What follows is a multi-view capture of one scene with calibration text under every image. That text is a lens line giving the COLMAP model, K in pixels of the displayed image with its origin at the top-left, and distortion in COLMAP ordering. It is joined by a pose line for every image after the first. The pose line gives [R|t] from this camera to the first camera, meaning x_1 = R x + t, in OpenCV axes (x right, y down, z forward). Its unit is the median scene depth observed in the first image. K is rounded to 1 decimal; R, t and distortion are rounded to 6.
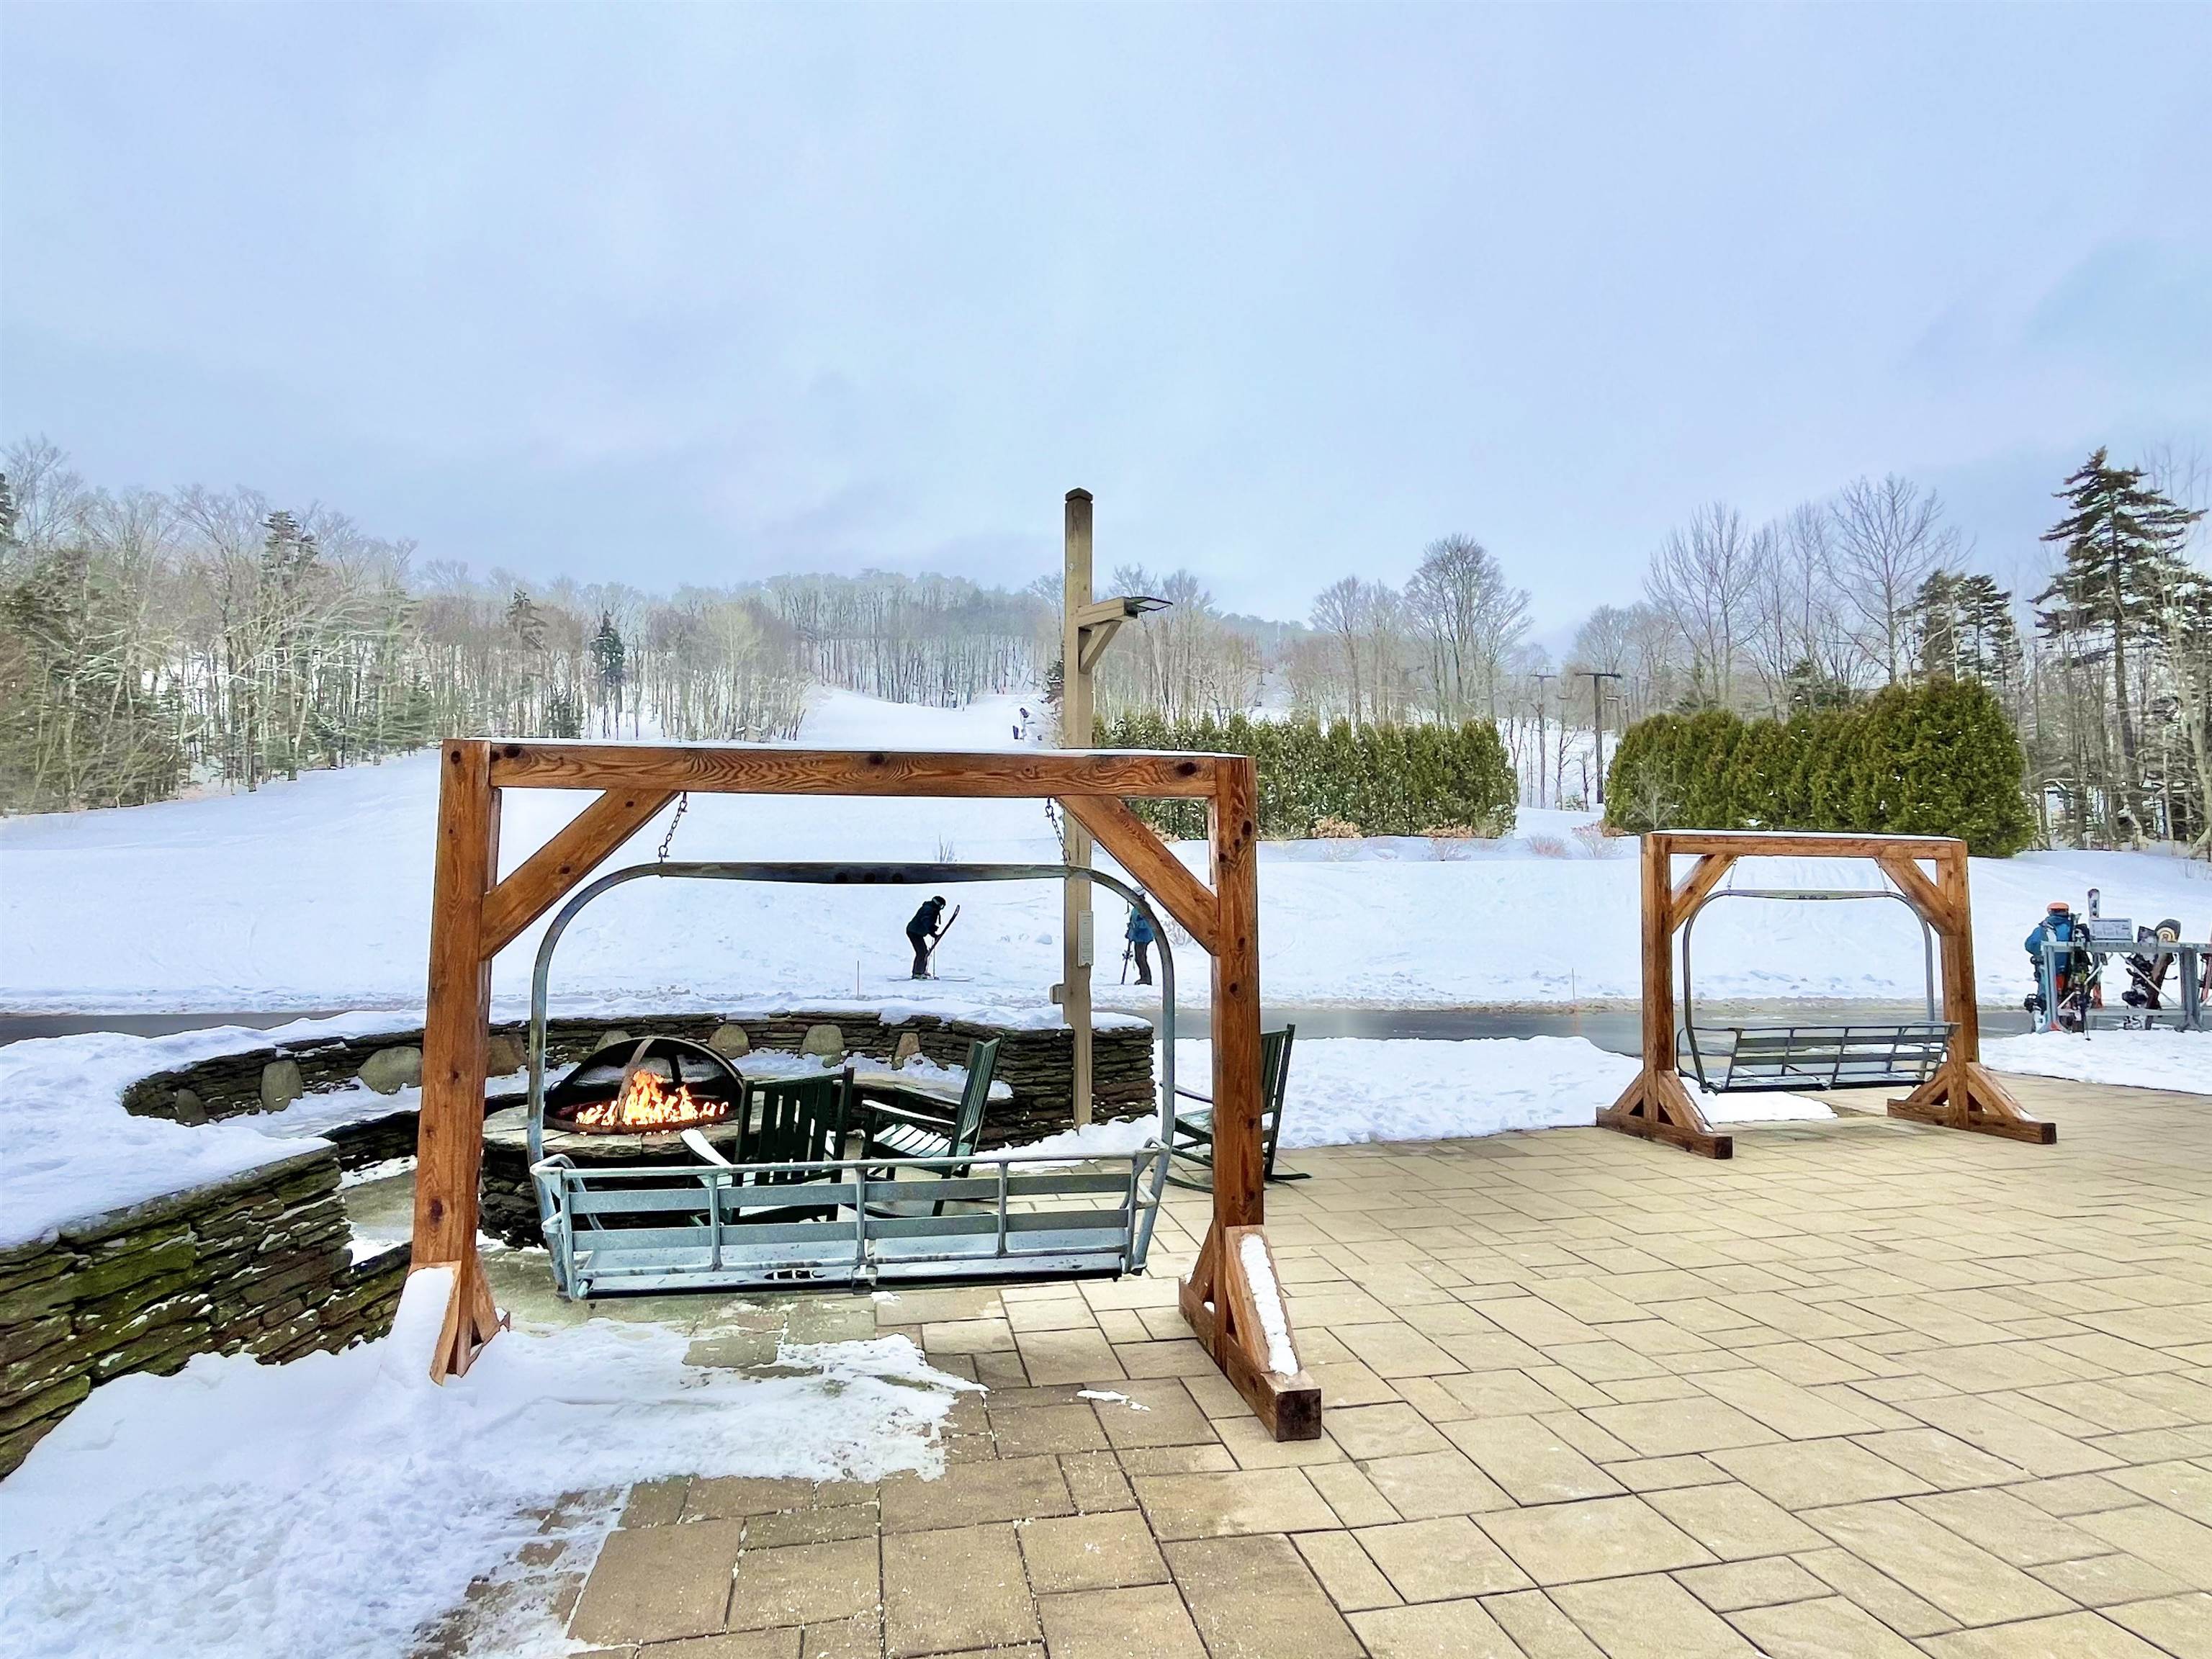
lens RADIAL K [[1133.3, 0, 1106.0], [0, 1133.3, 829.5], [0, 0, 1]] dist [0.000684, -0.001232]
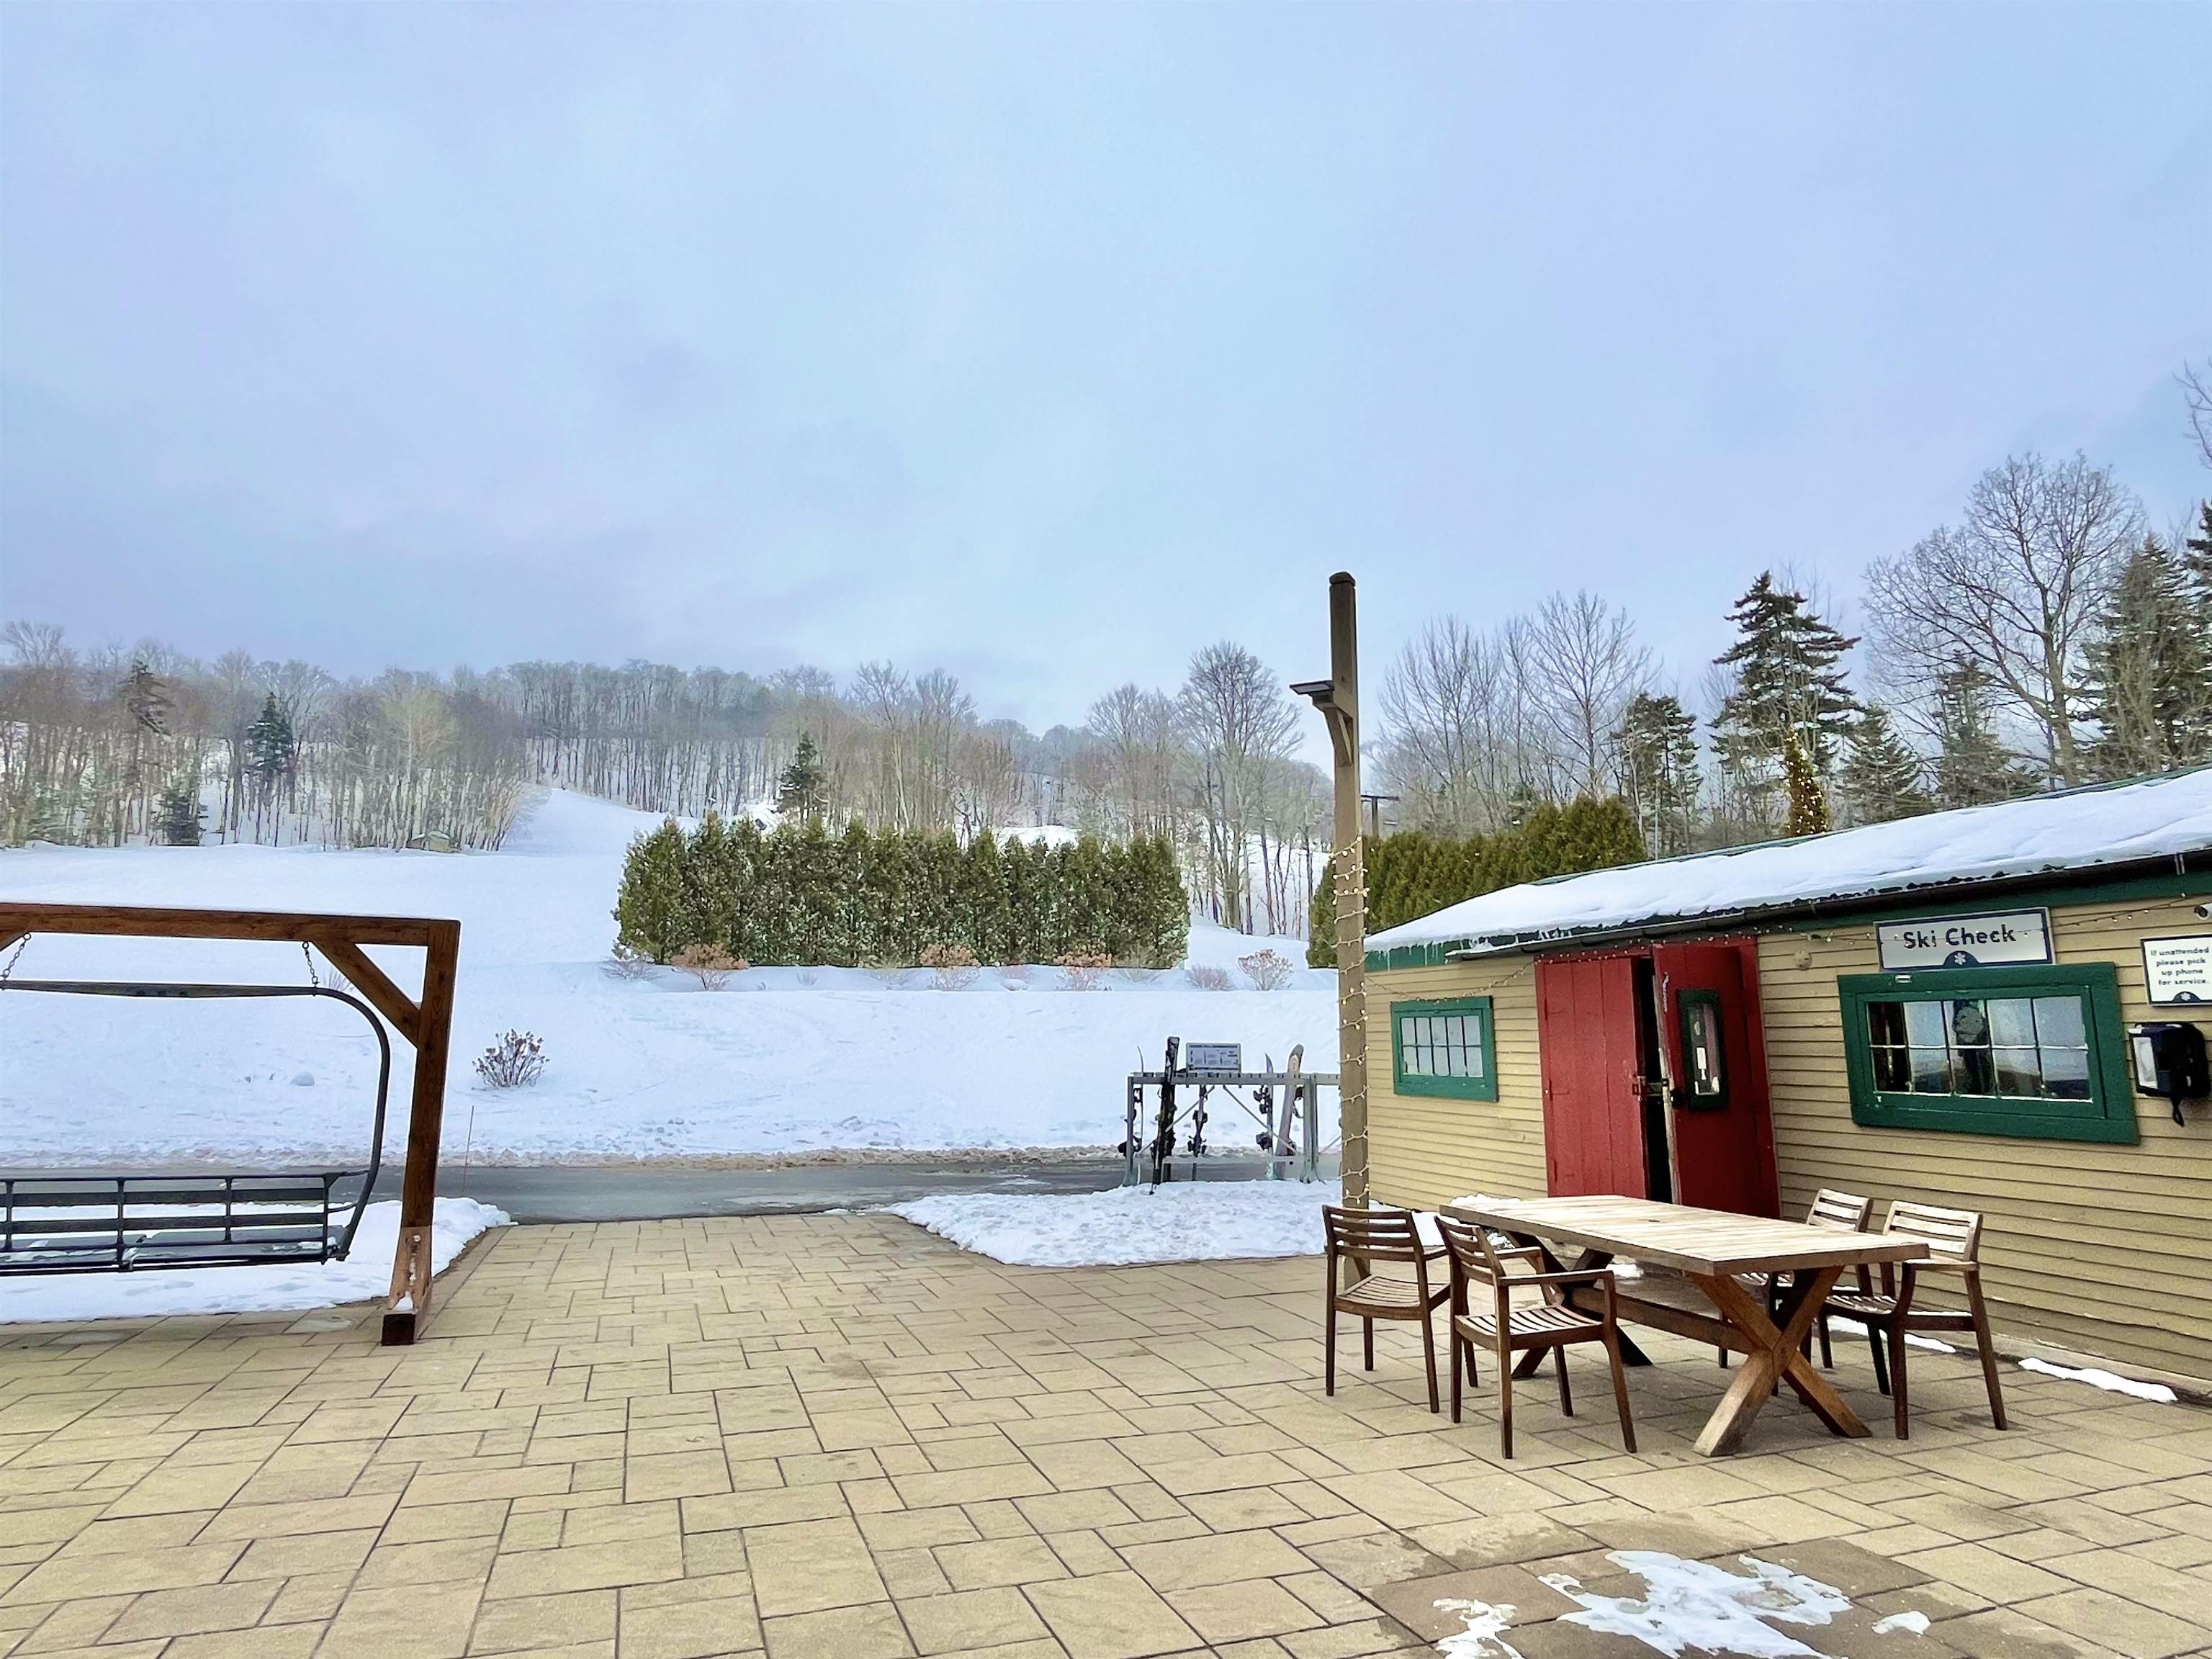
lens RADIAL K [[1265.5, 0, 1106.0], [0, 1265.5, 829.5], [0, 0, 1]] dist [-0.001348, -0.000326]
pose [[0.991627, 0.023938, 0.126895, 0.190337], [-0.010333, 0.994226, -0.106807, 0.006241], [-0.128719, 0.104601, 0.986149, 0.021832]]
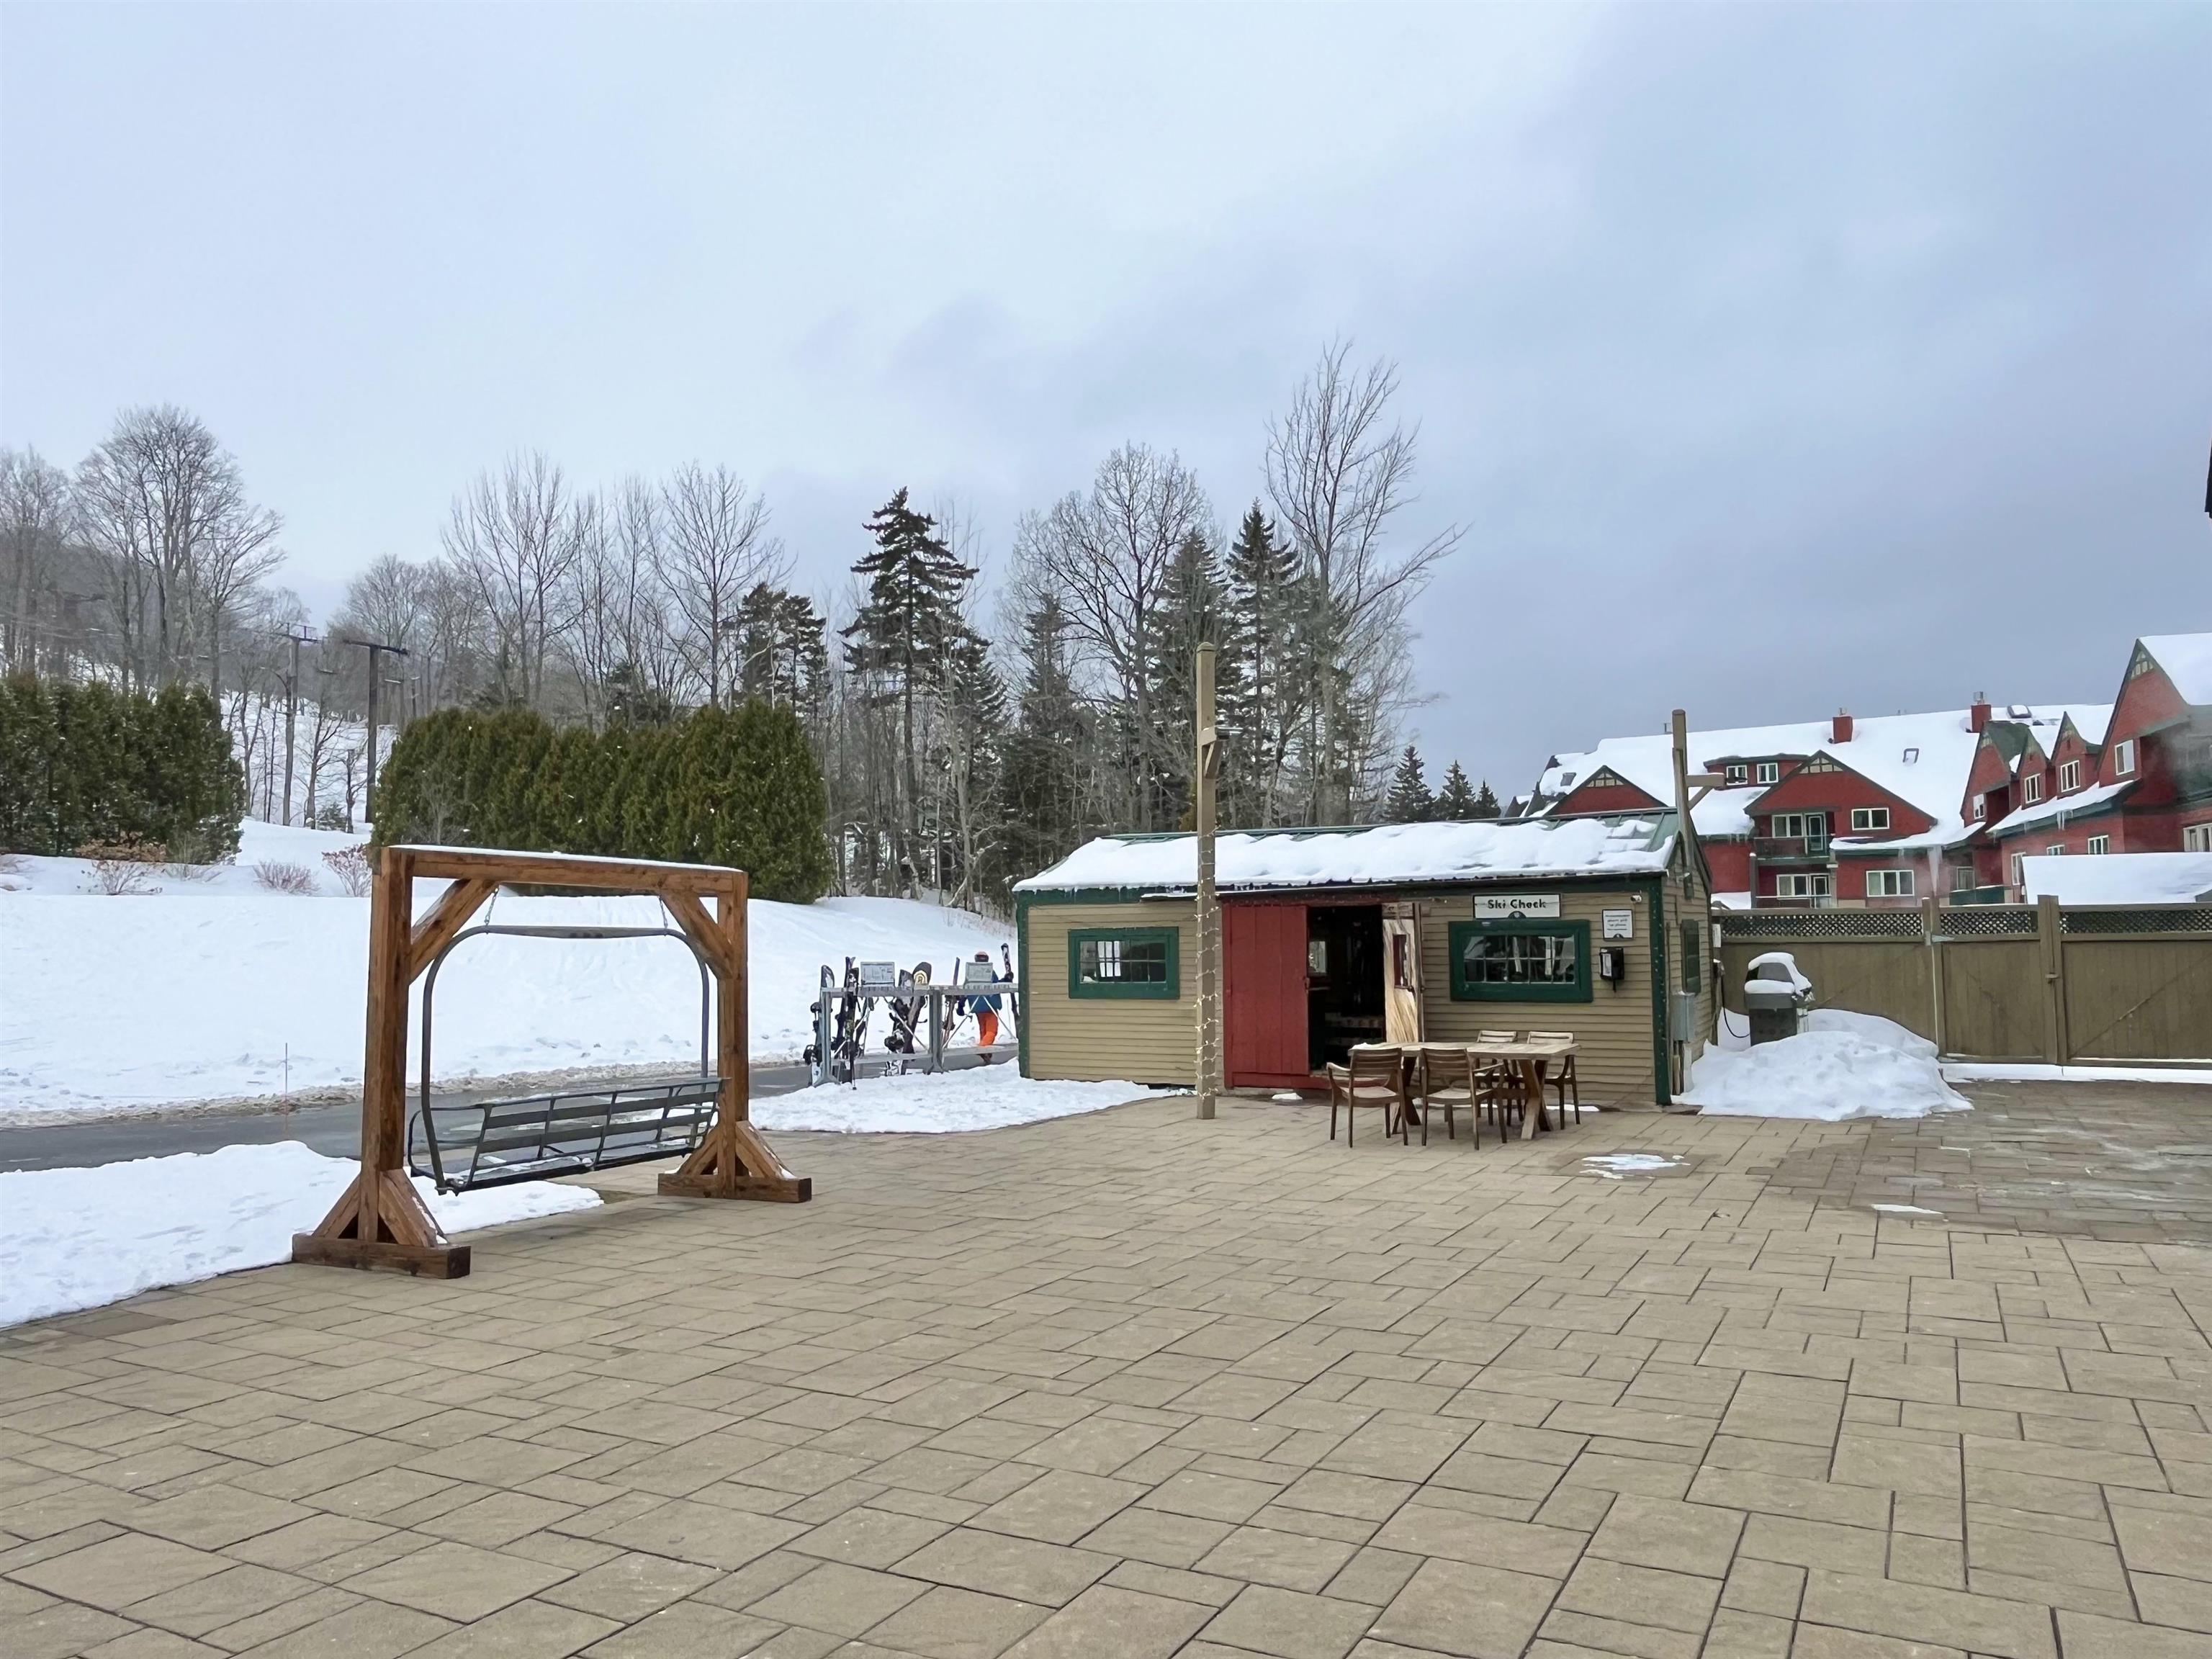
lens RADIAL K [[1527.3, 0, 1106.0], [0, 1527.3, 829.5], [0, 0, 1]] dist [-0.003273, -0.002499]
pose [[0.651958, 0.051443, 0.756508, 0.005739], [-0.035905, 0.998671, -0.036966, 0.001885], [-0.757404, -0.003062, 0.652939, 0.000283]]
